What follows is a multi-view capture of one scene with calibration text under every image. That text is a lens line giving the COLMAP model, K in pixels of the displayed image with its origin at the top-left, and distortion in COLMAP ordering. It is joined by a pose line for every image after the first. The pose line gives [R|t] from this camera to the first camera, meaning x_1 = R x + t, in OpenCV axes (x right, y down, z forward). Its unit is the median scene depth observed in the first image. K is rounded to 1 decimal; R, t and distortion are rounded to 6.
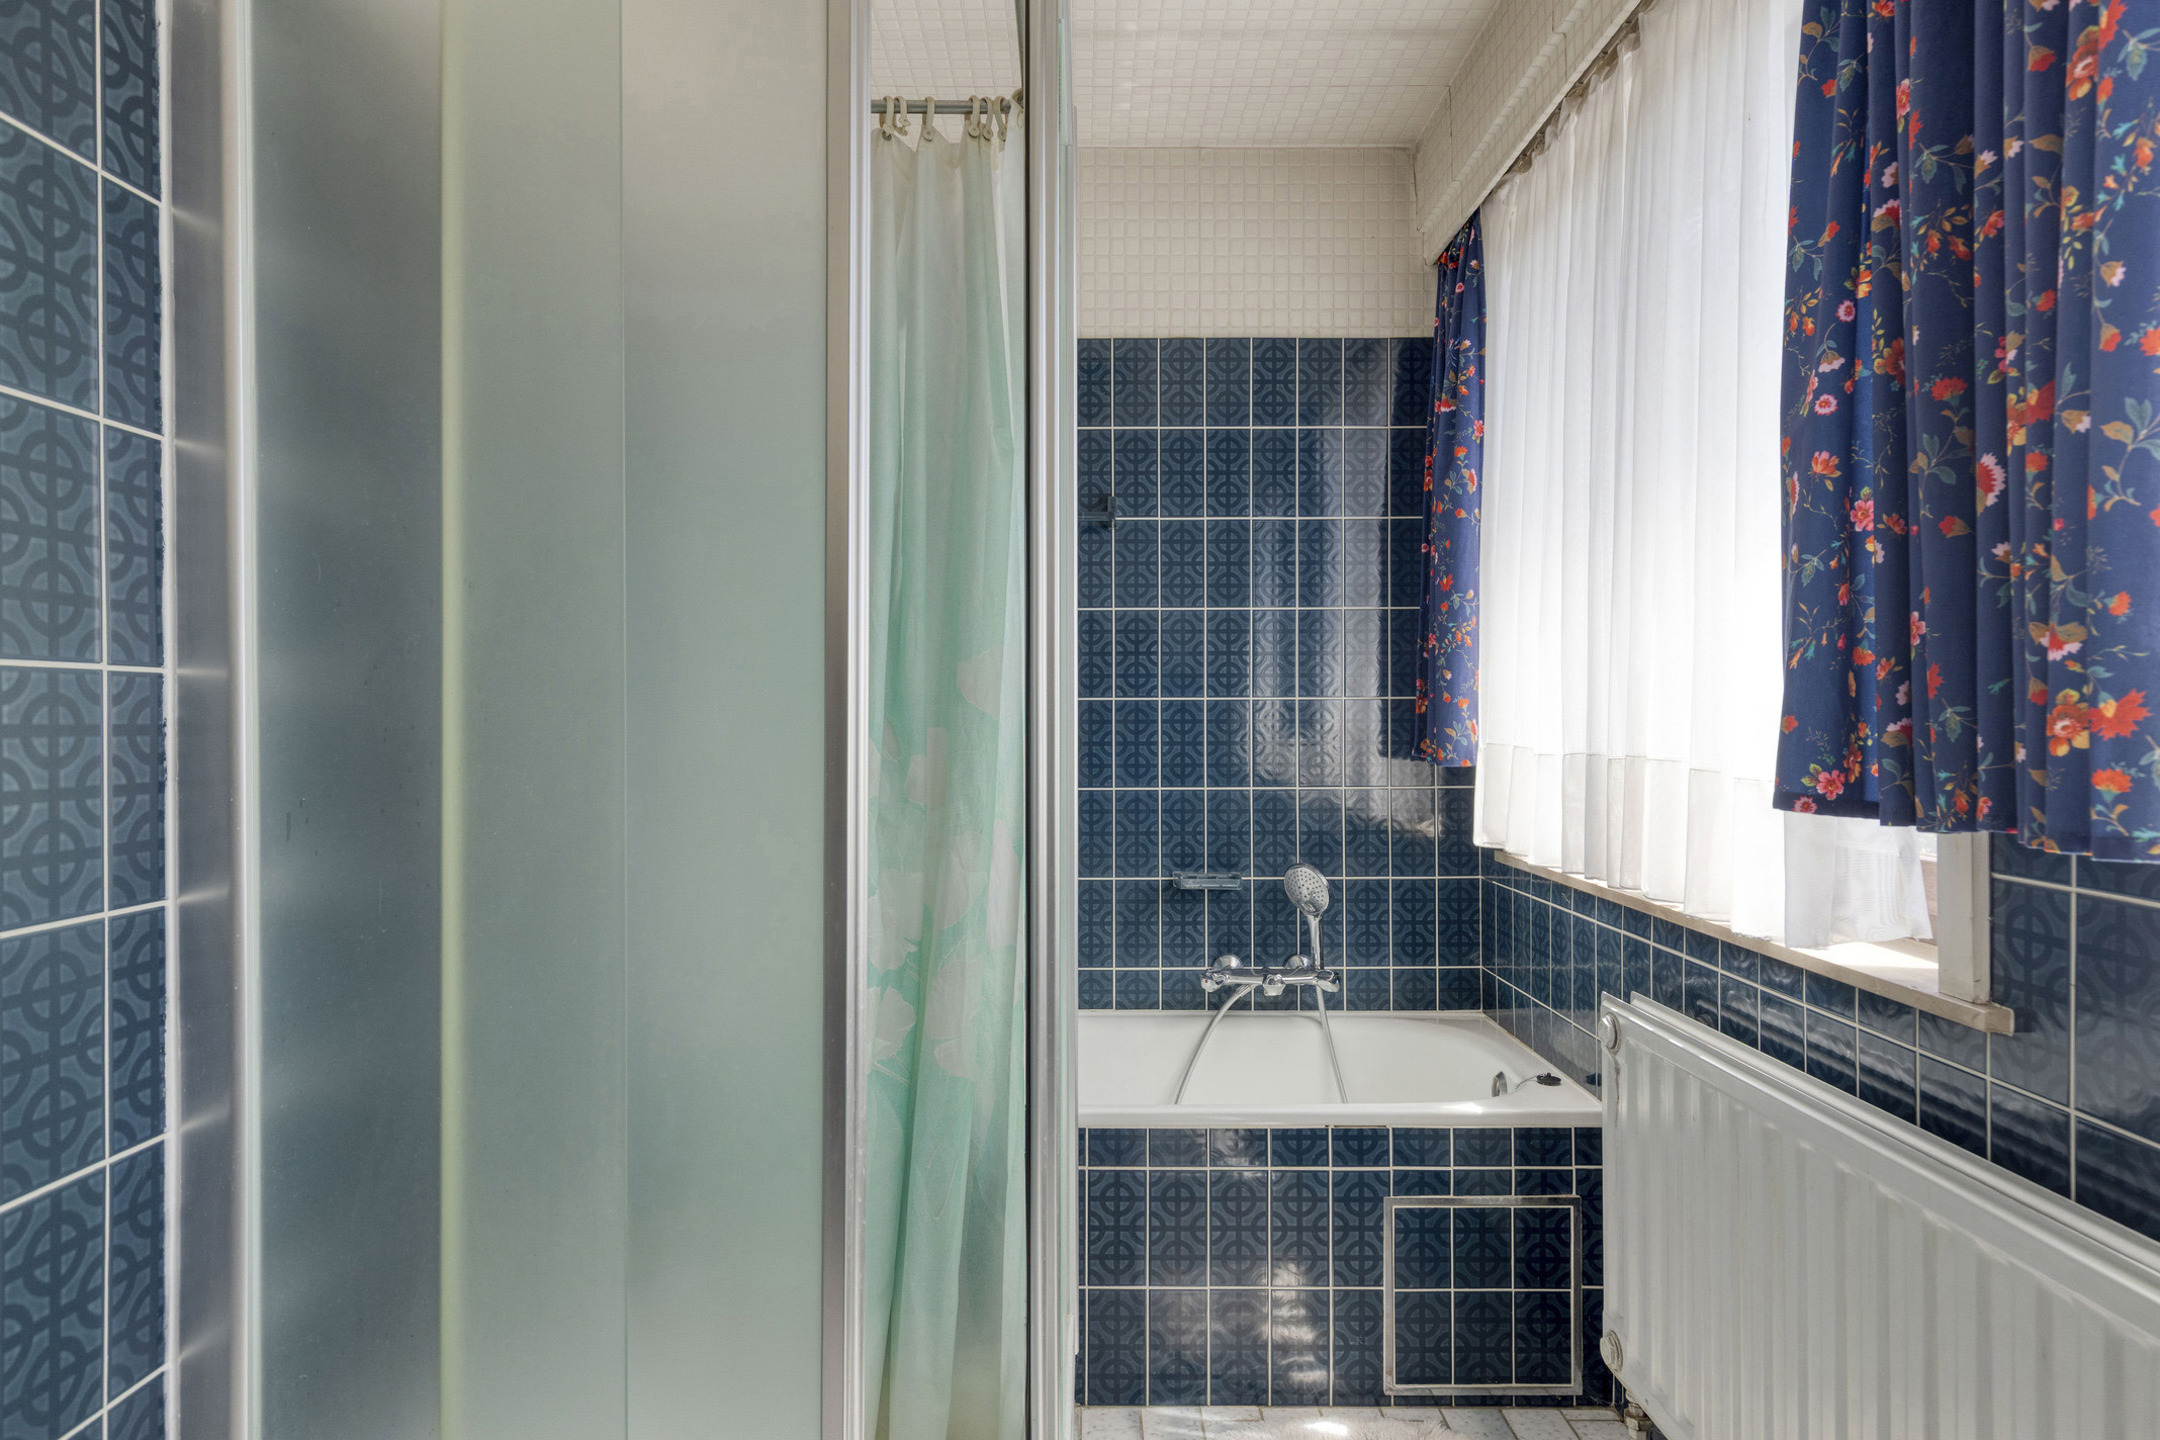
lens RADIAL K [[1234.8, 0, 1076.1], [0, 1234.8, 731.4], [0, 0, 1]] dist [0.005830, 0.000831]
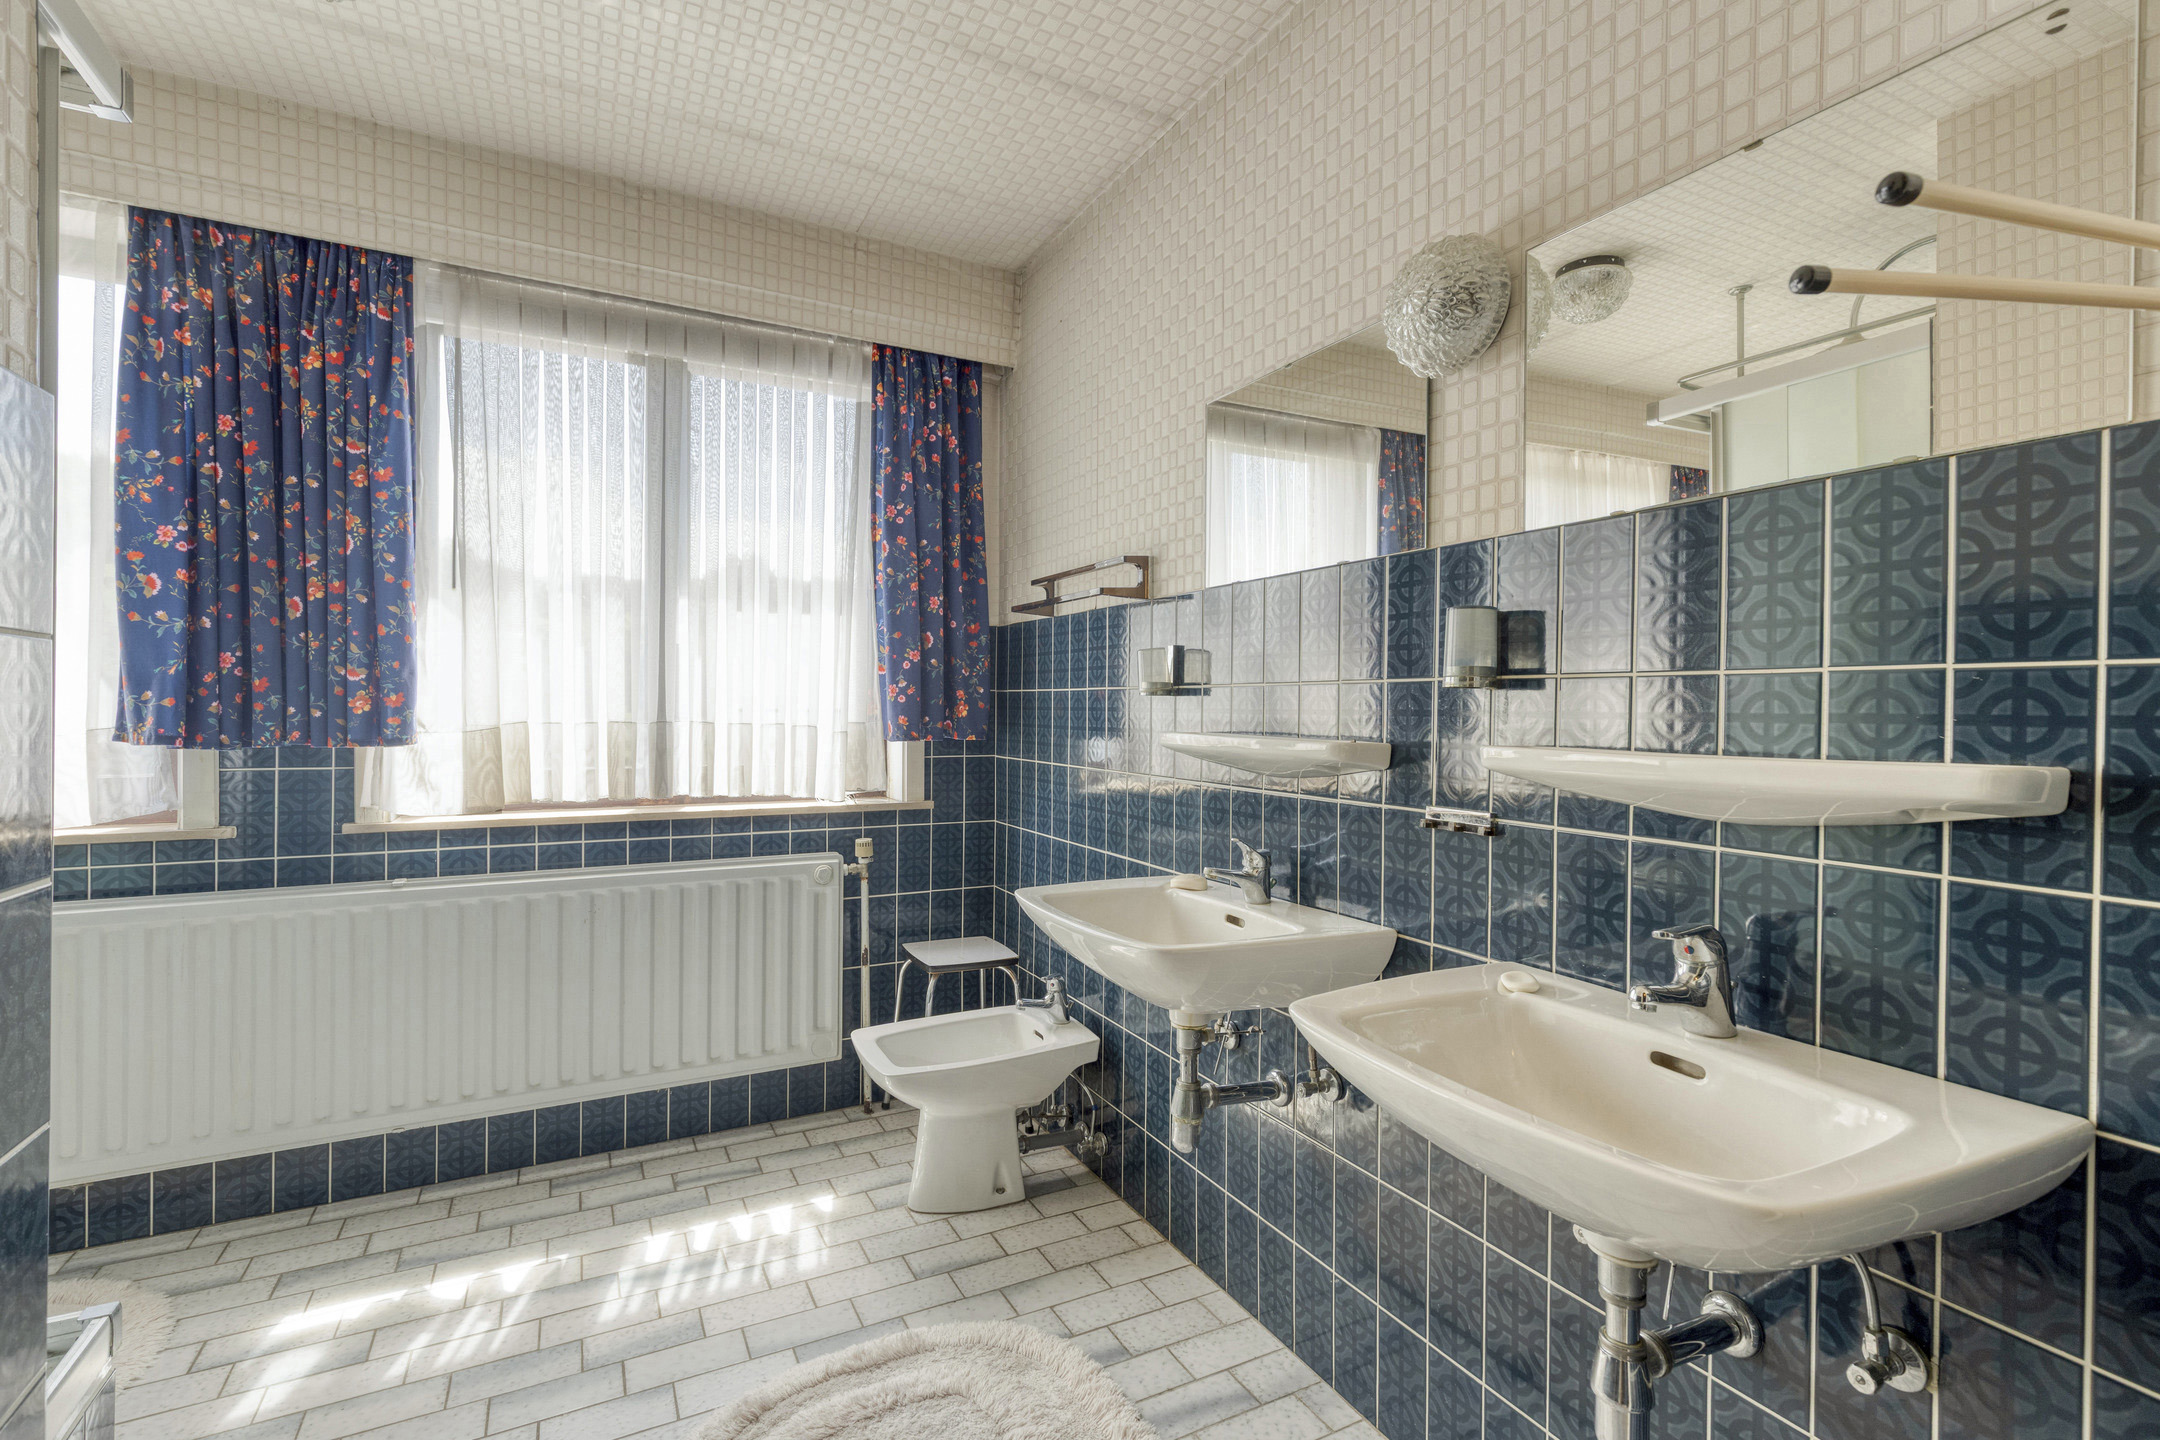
lens RADIAL K [[991.6, 0, 1078.4], [0, 991.6, 718.0], [0, 0, 1]] dist [-0.000557, -0.000125]
pose [[-0.466377, -0.008574, 0.884544, -1.787257], [0.002207, 0.999939, 0.010856, 0.007329], [-0.884583, 0.007015, -0.466330, 0.521698]]
